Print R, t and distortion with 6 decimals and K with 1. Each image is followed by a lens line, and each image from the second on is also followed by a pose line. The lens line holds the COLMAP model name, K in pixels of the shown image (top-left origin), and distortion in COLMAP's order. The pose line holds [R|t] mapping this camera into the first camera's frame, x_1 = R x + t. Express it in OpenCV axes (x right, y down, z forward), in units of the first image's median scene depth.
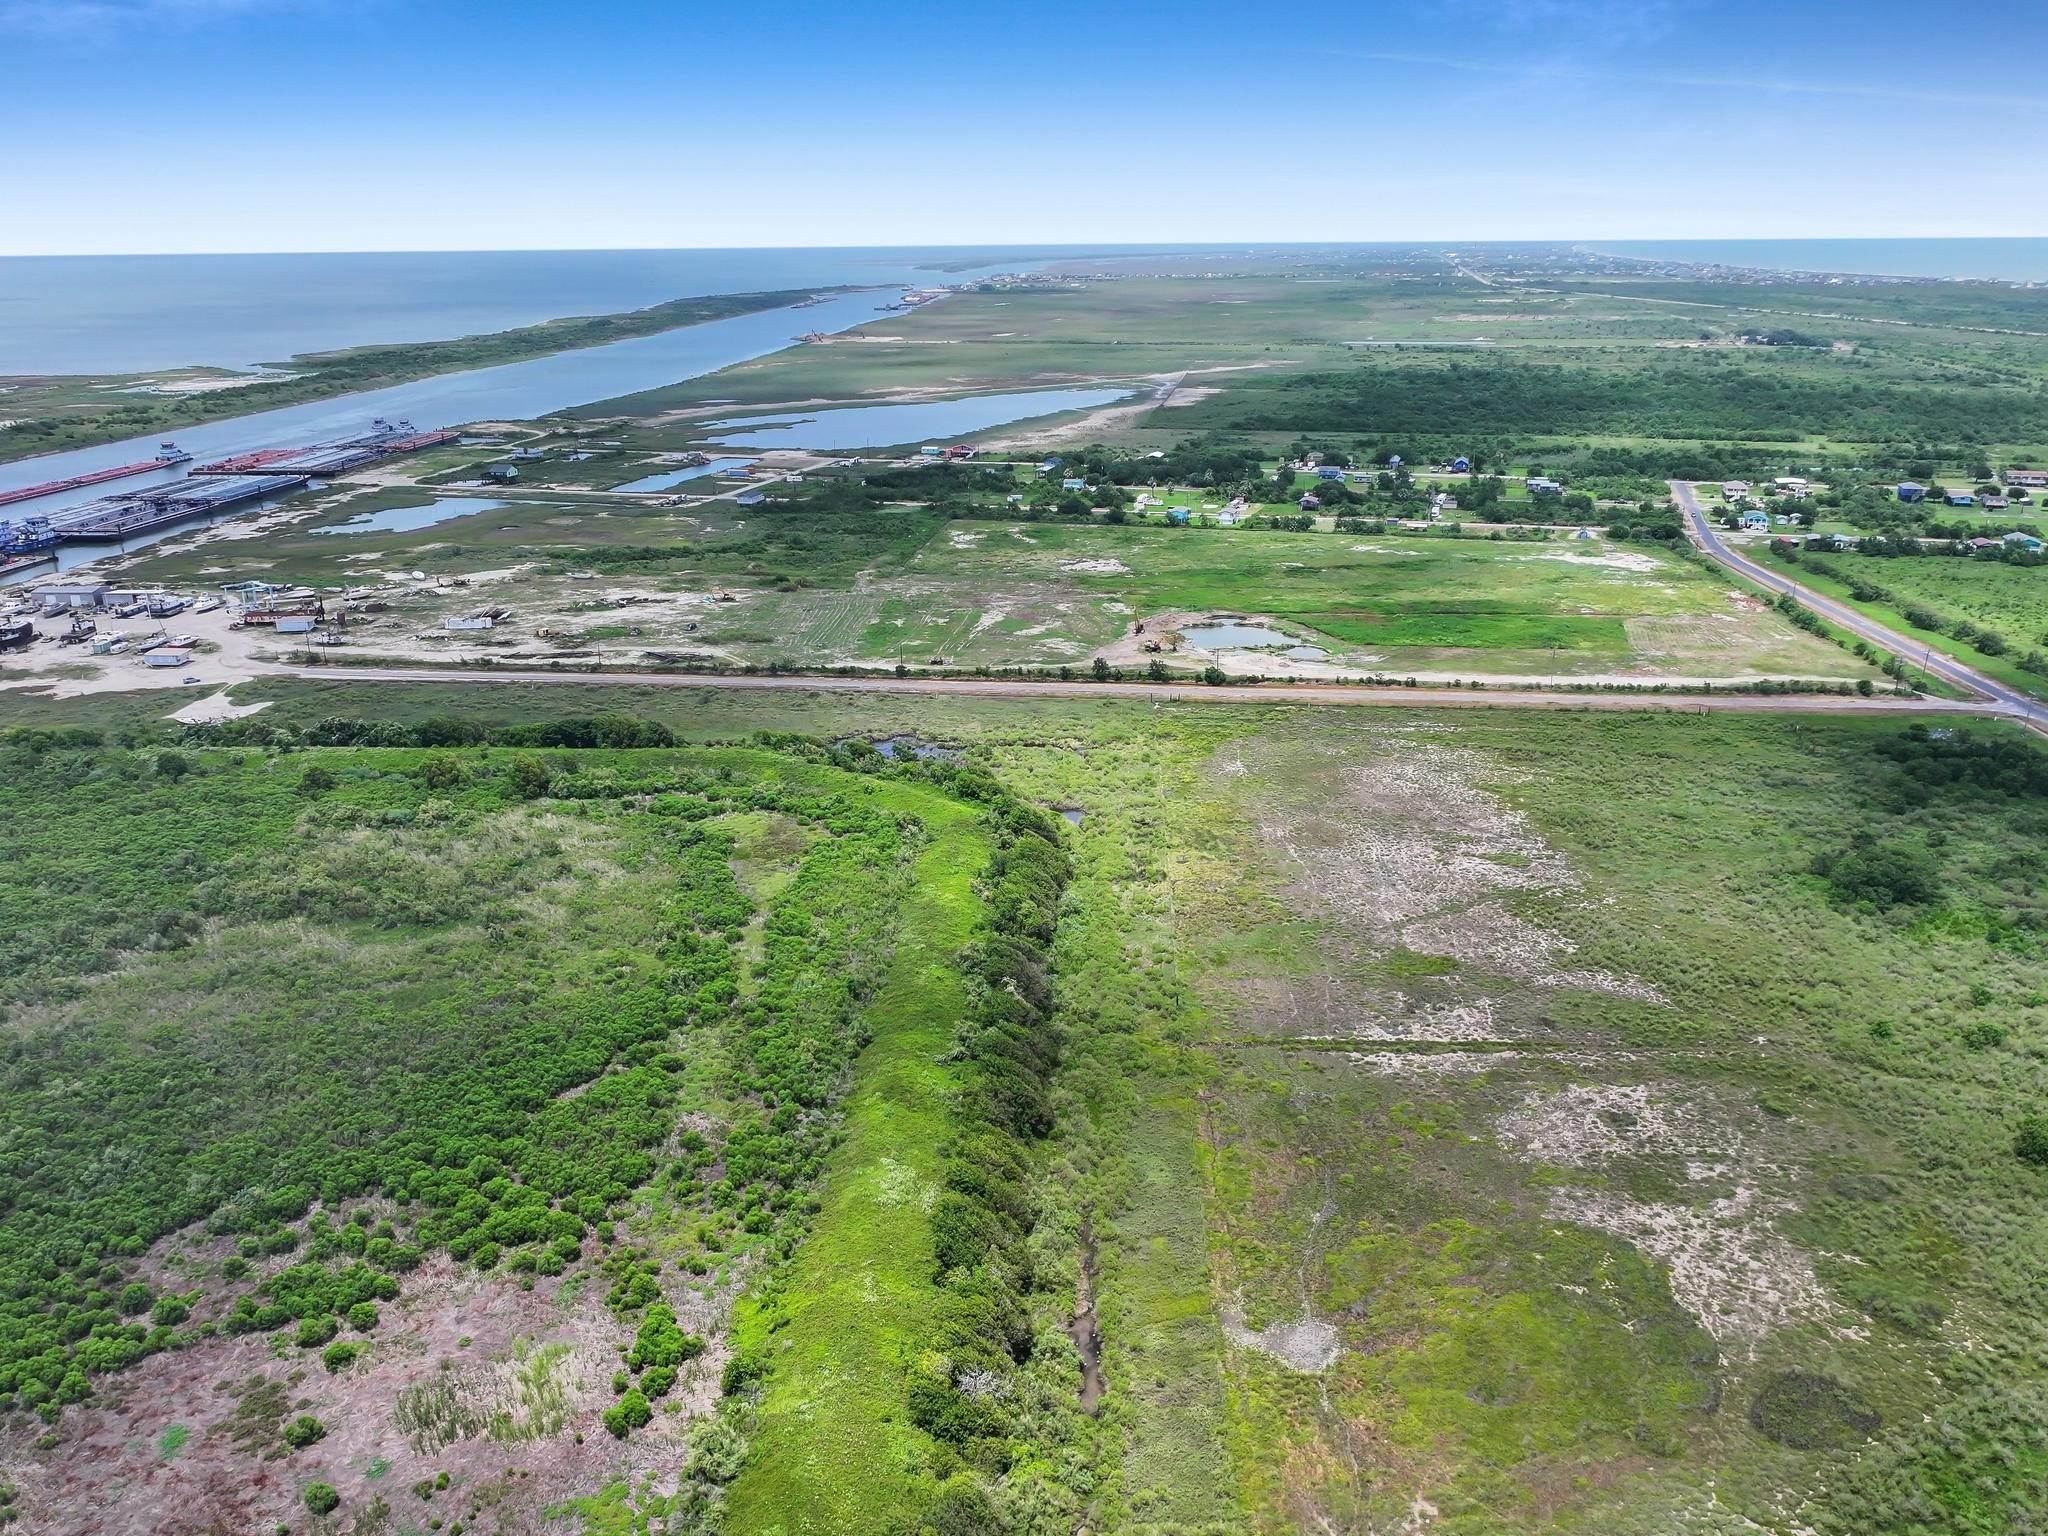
lens RADIAL K [[1630.5, 0, 1015.2], [0, 1630.5, 764.6], [0, 0, 1]] dist [0.004397, 0.002616]
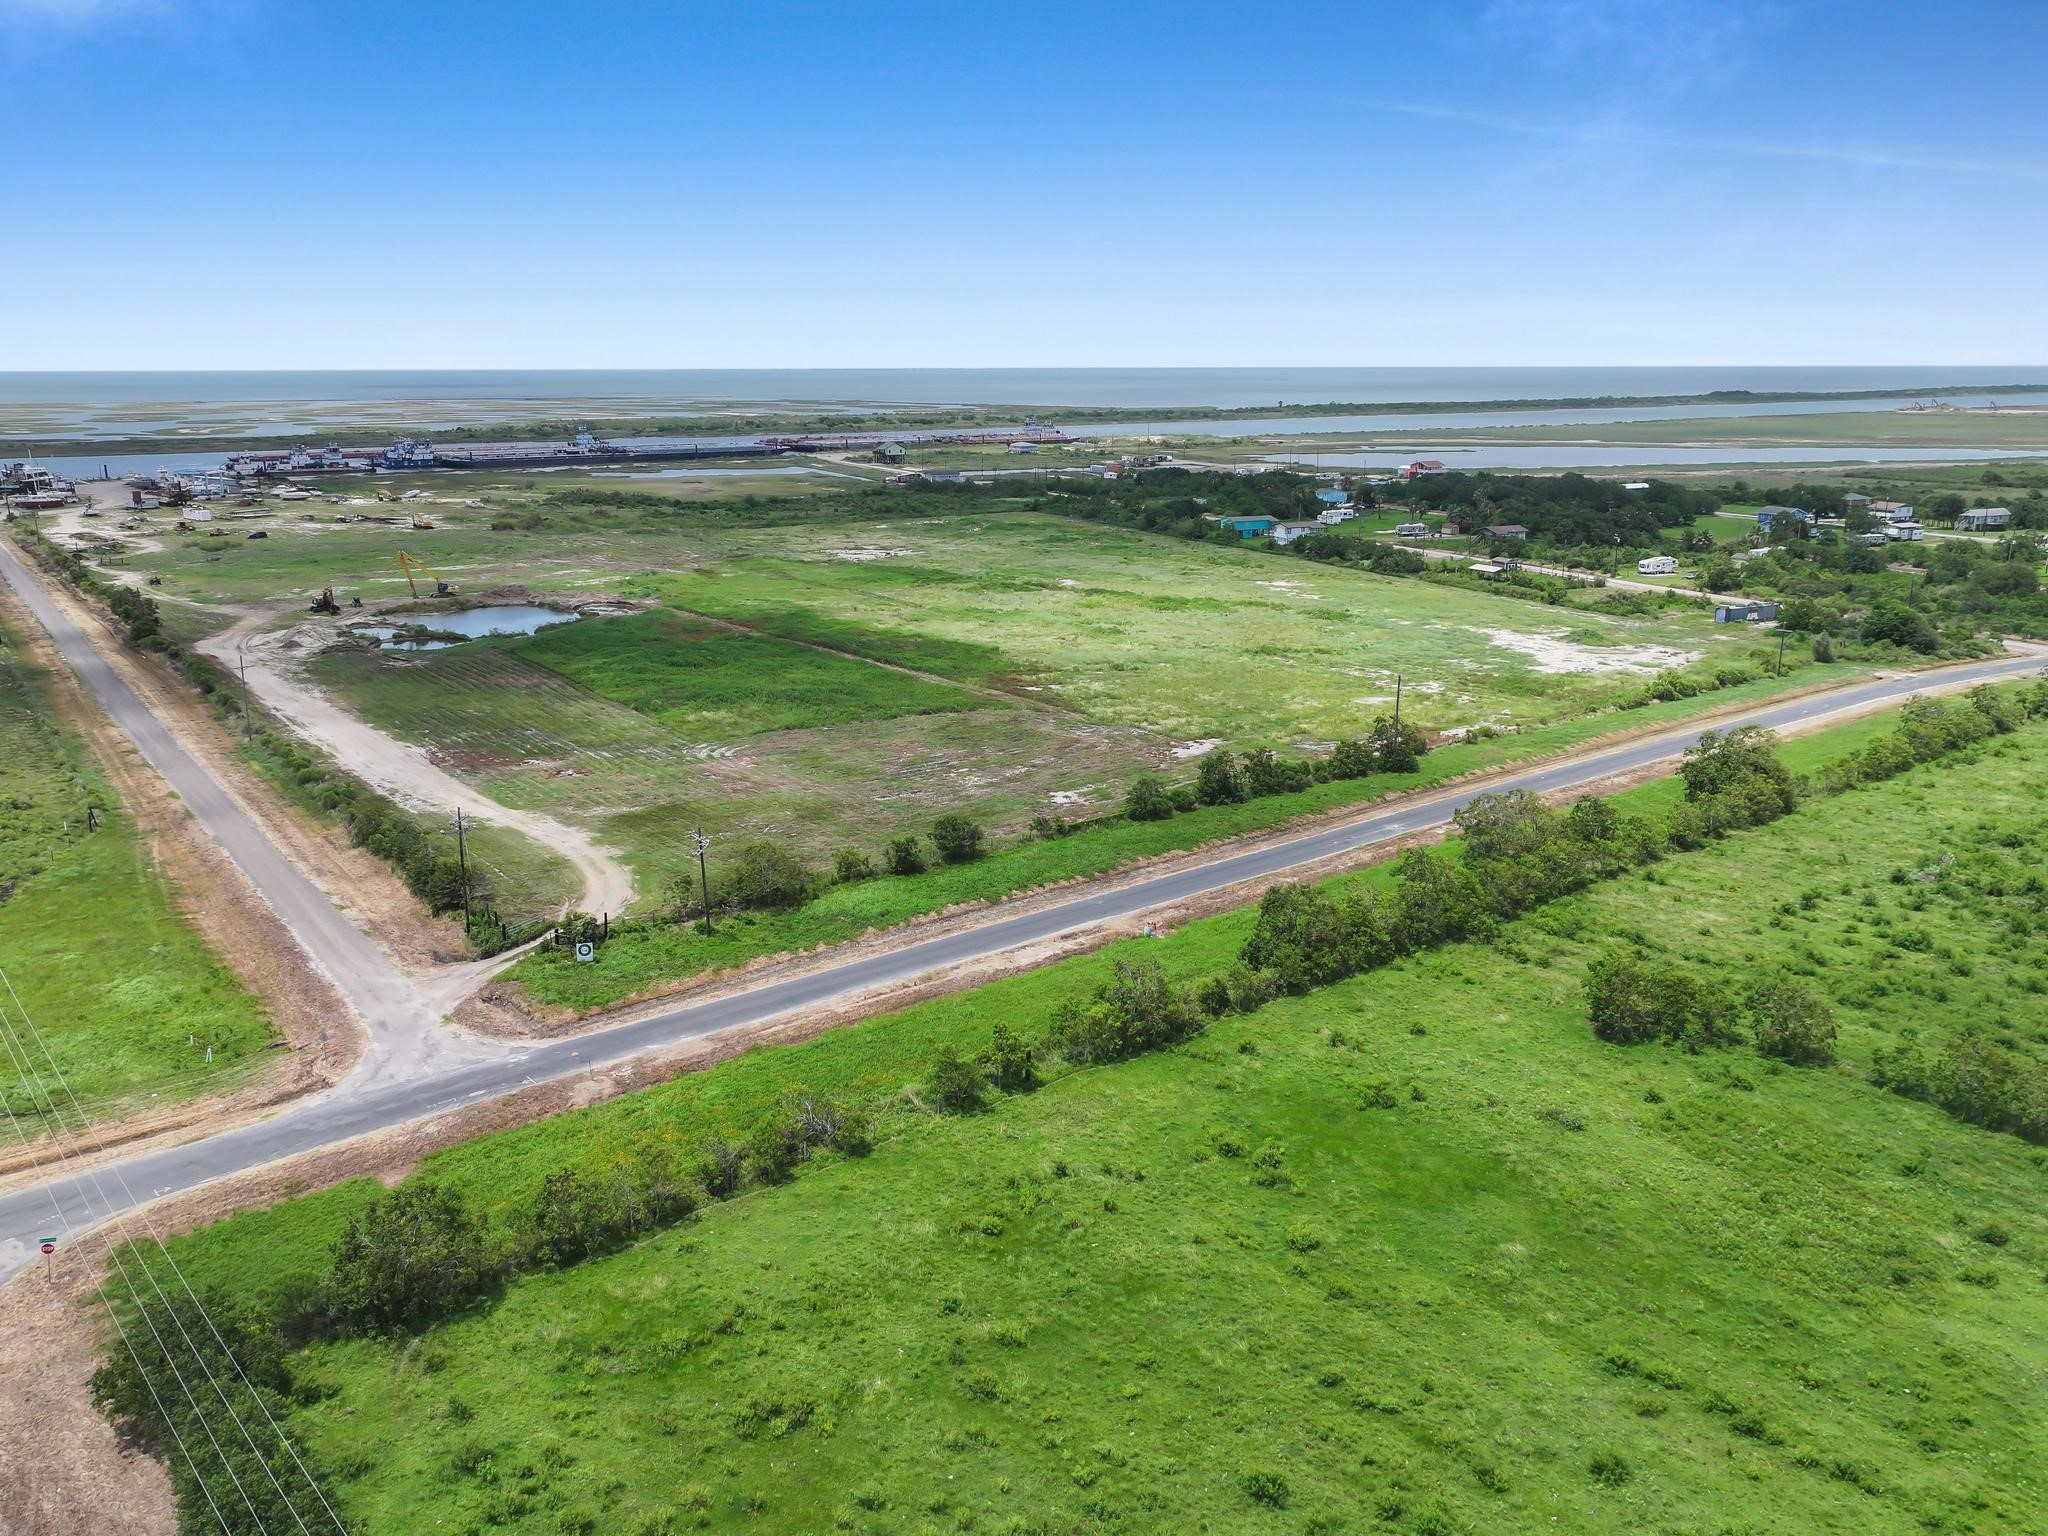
lens RADIAL K [[1630.5, 0, 1015.2], [0, 1630.5, 764.6], [0, 0, 1]] dist [0.004397, 0.002616]
pose [[0.673358, 0.187591, -0.715122, 0.780091], [-0.232898, 0.971848, 0.035638, -0.102857], [0.701675, 0.142553, 0.698091, 0.801224]]
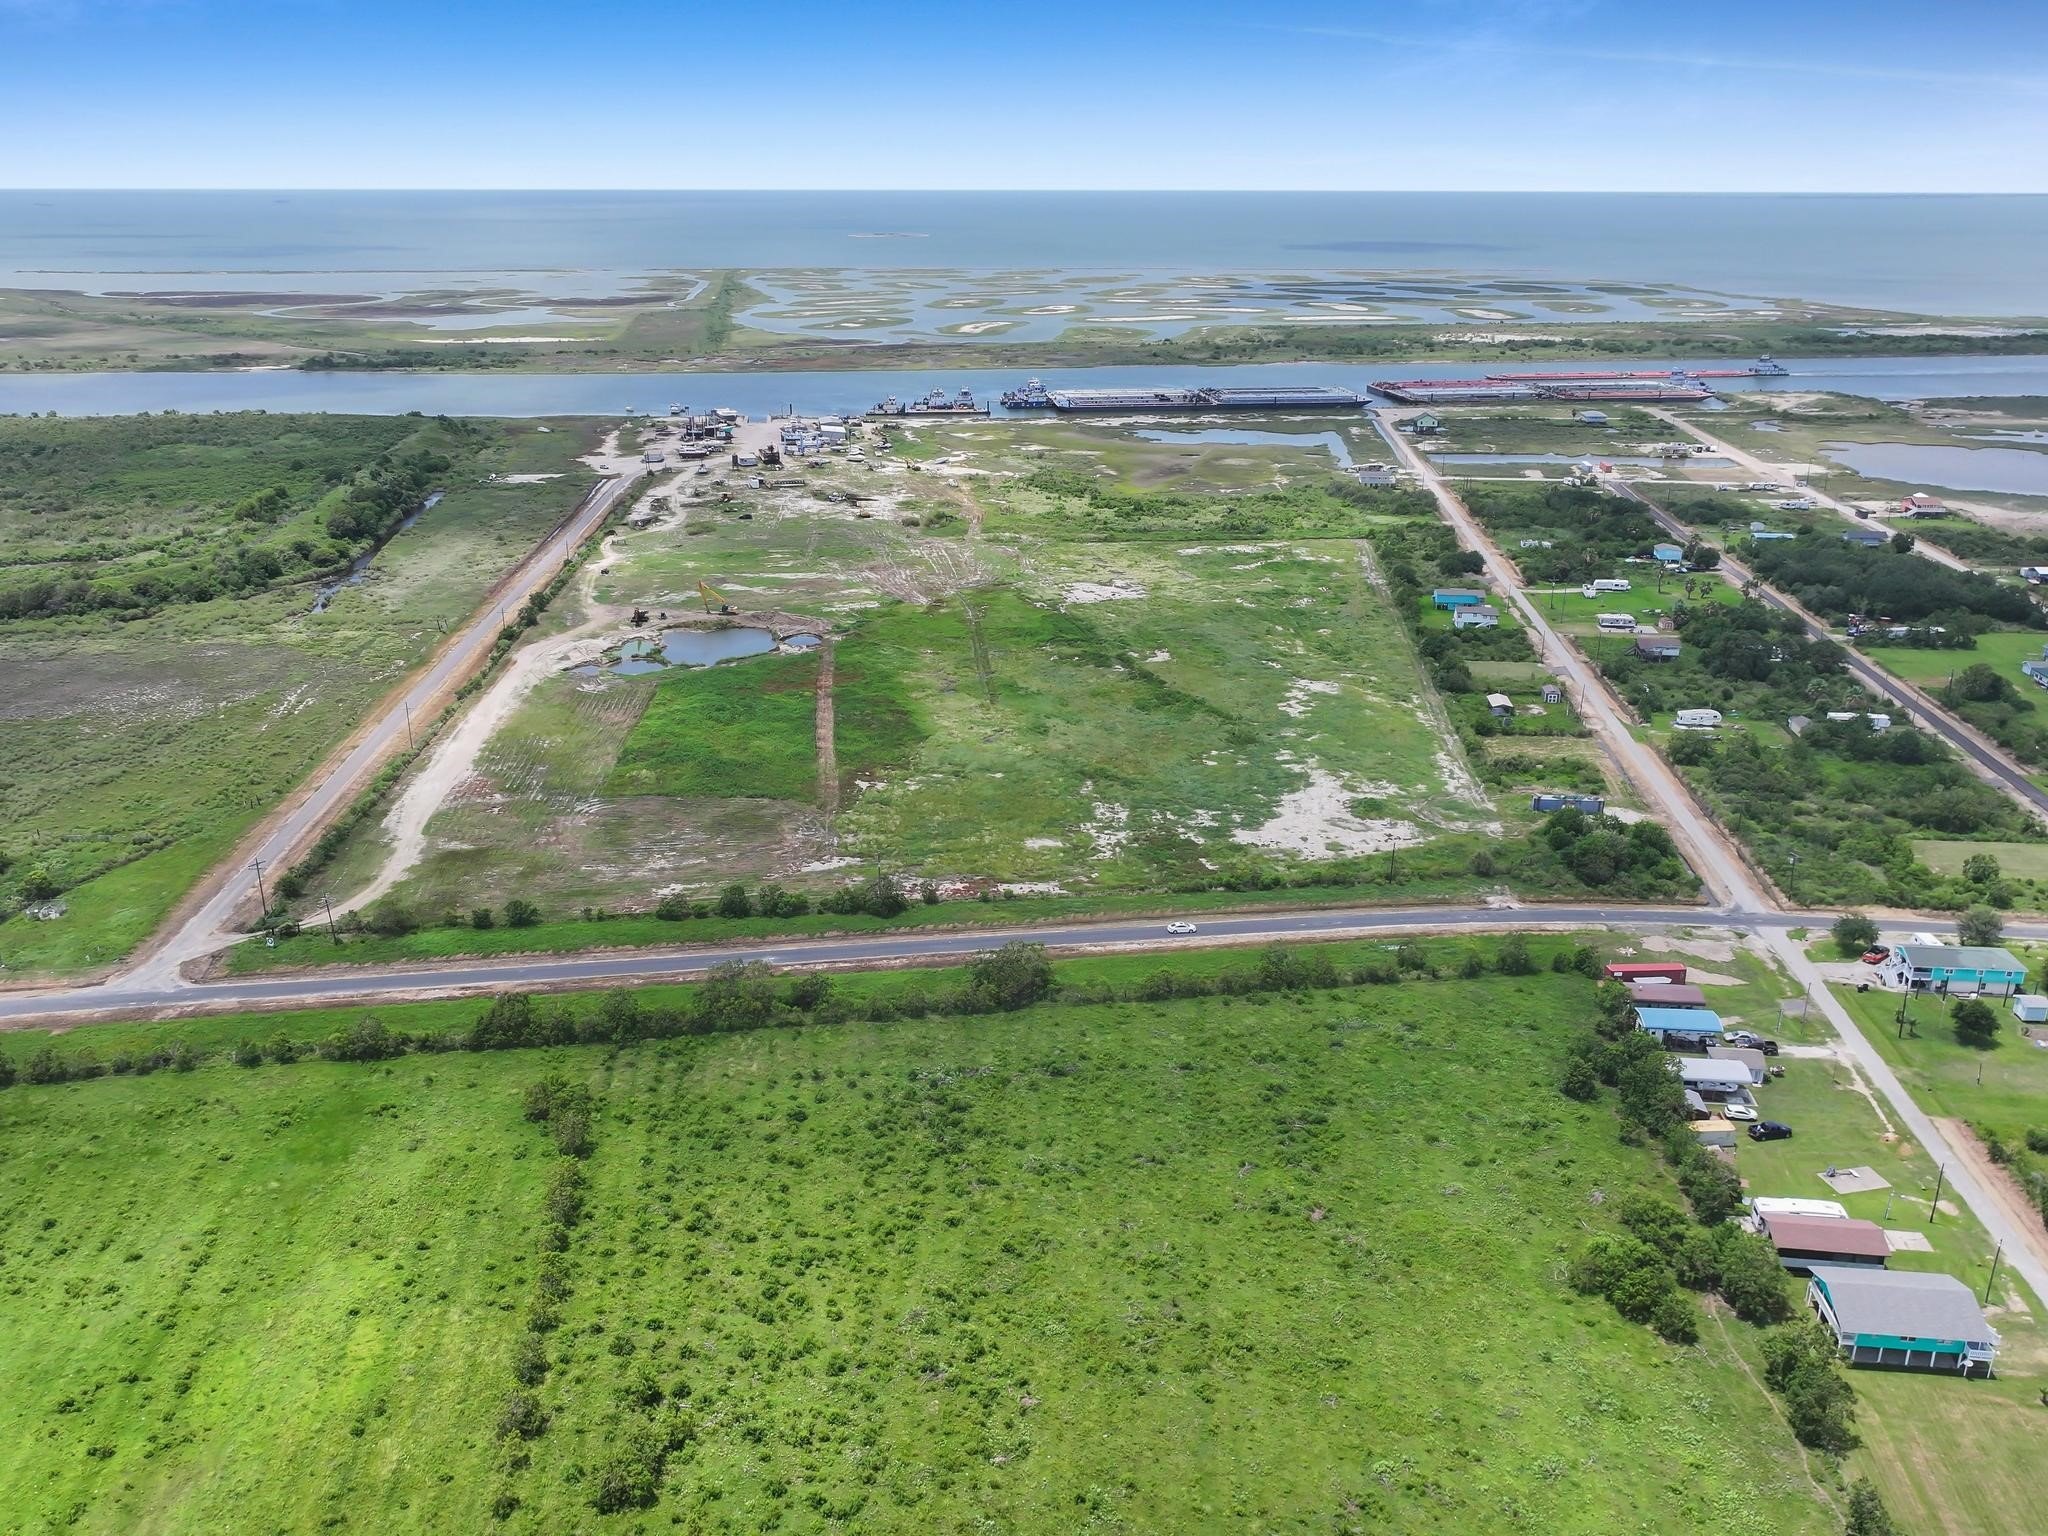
lens RADIAL K [[1668.4, 0, 1017.6], [0, 1668.4, 690.1], [0, 0, 1]] dist [0.003332, -0.002256]
pose [[0.191980, 0.297223, -0.935309, 1.116431], [-0.303069, 0.924409, 0.231552, -0.345102], [0.933431, 0.239010, 0.267547, 1.016413]]
